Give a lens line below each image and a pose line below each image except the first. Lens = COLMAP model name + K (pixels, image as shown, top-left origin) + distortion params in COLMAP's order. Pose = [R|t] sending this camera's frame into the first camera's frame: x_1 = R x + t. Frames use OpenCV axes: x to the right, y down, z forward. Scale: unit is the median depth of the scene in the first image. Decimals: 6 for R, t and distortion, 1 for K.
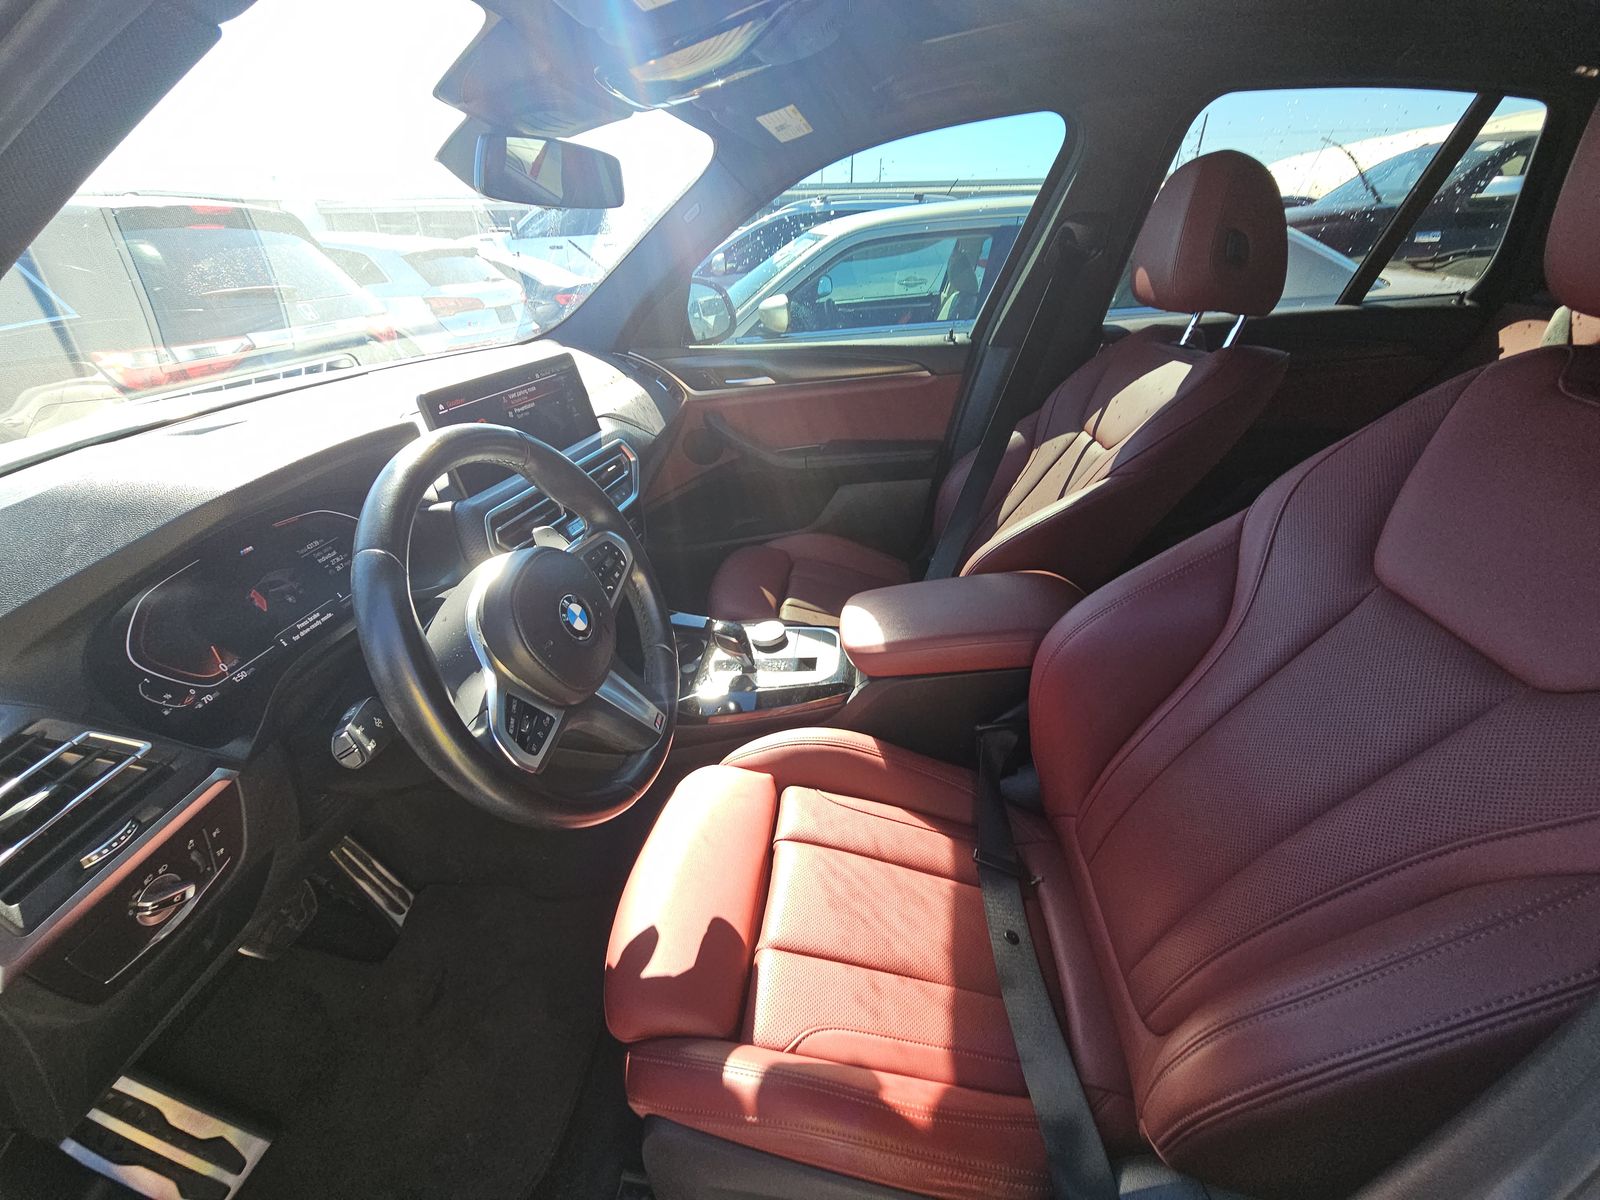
lens RADIAL K [[650.6, 0, 794.8], [0, 650.6, 601.7], [0, 0, 1]] dist [0.000388, -0.006559]
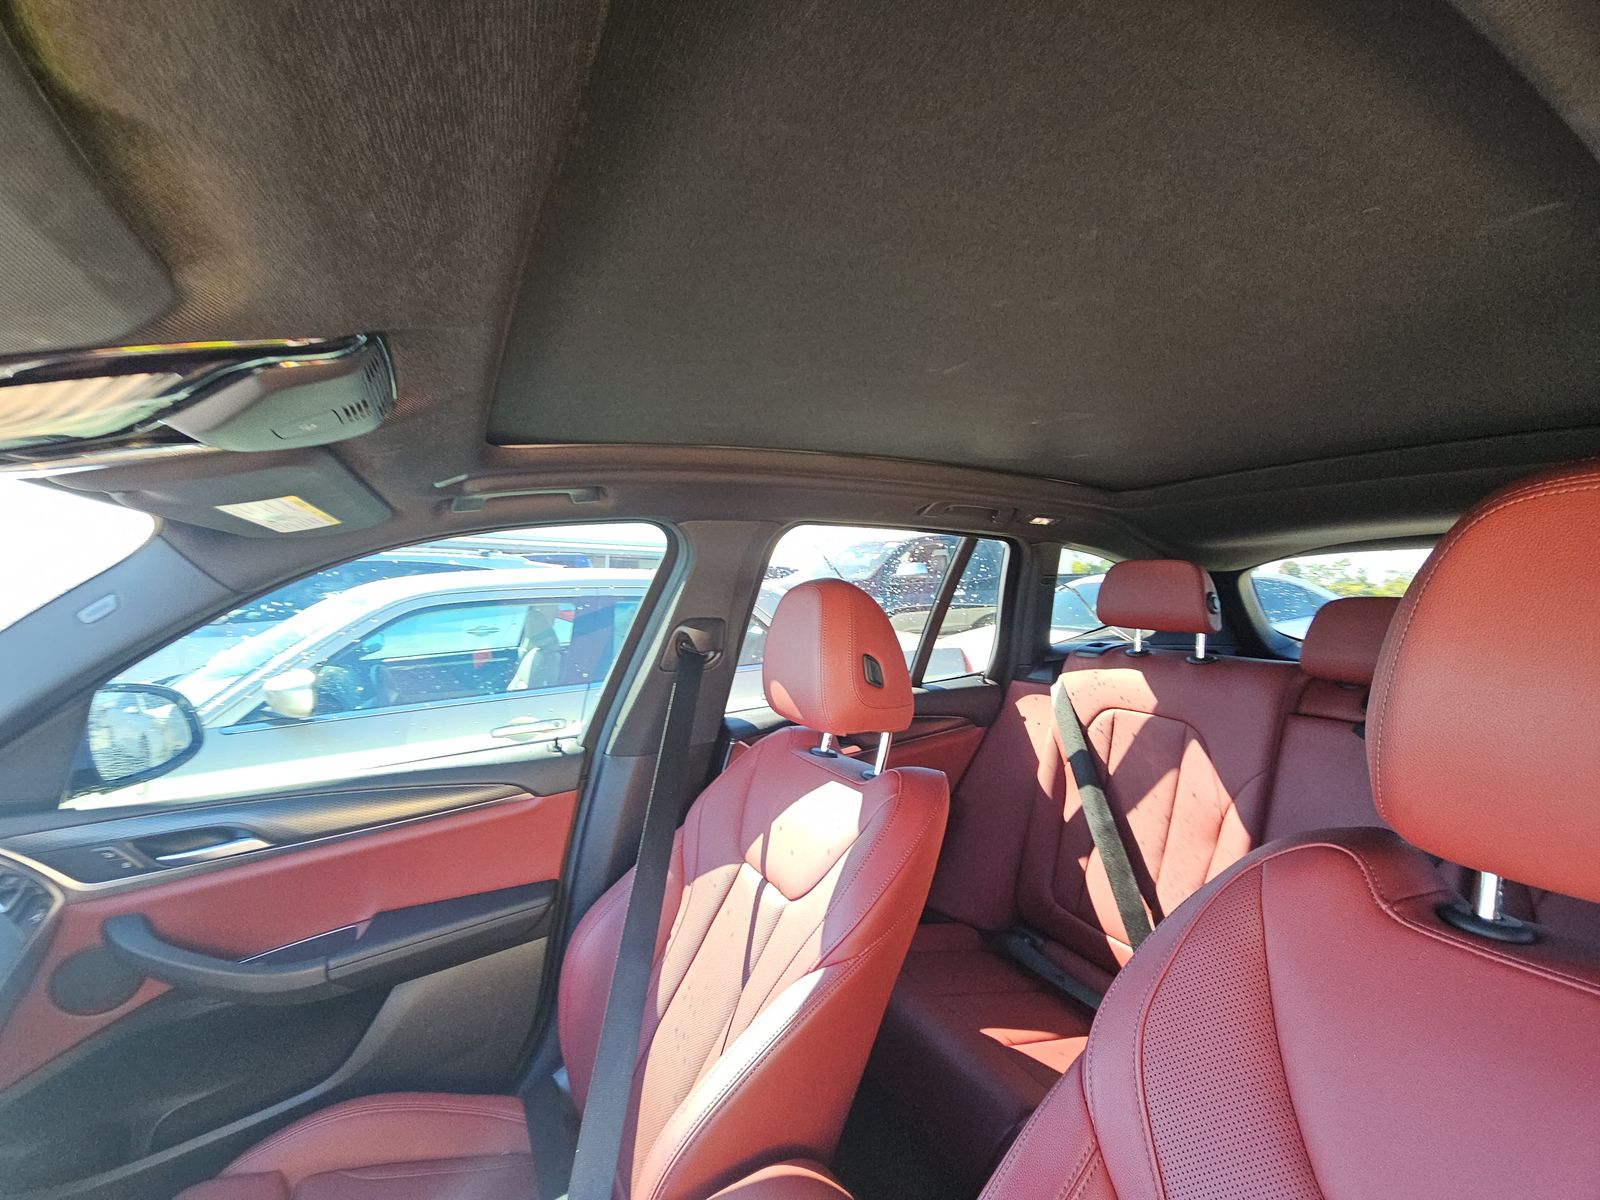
lens RADIAL K [[650.6, 0, 794.8], [0, 650.6, 601.7], [0, 0, 1]] dist [0.000388, -0.006559]
pose [[0.818518, 0.024819, 0.573945, 0.021578], [0.243489, 0.889903, -0.385728, -0.199108], [-0.520329, 0.455474, 0.722358, 0.214101]]
